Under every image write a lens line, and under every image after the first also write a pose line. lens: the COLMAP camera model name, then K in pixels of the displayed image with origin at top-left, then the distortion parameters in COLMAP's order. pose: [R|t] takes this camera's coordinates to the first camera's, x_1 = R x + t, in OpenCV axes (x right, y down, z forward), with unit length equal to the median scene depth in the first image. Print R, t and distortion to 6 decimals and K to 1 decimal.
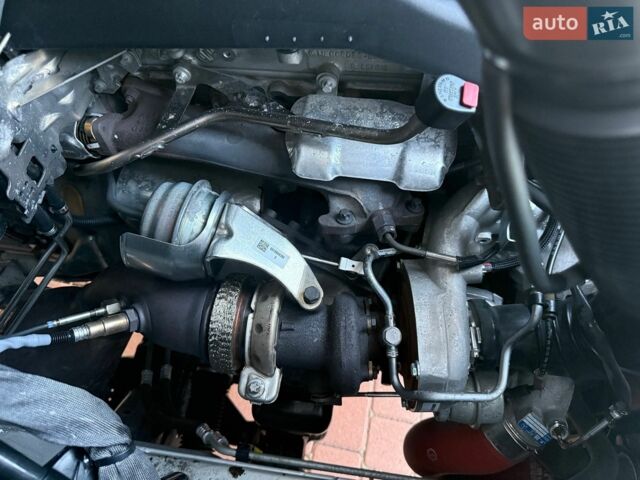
lens RADIAL K [[460.5, 0, 315.2], [0, 460.5, 242.3], [0, 0, 1]] dist [0.077175, -0.127227]
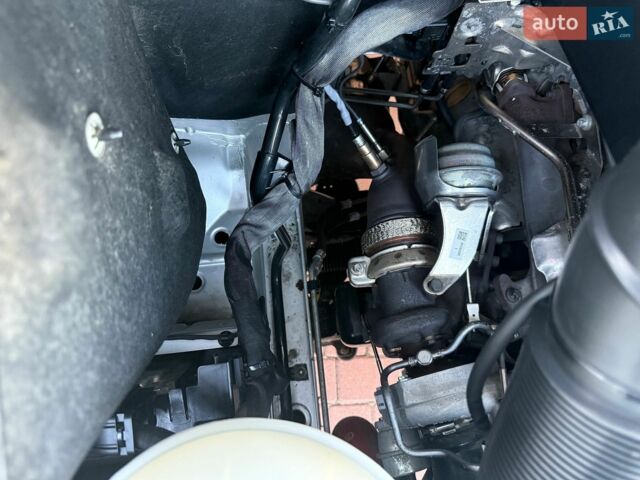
lens RADIAL K [[456.7, 0, 317.3], [0, 456.7, 239.6], [0, 0, 1]] dist [0.106698, -0.234293]
pose [[0.242402, 0.921086, -0.304699, 0.172204], [-0.873251, 0.343981, 0.345122, -0.074503], [0.422698, 0.182420, 0.887721, -0.248433]]
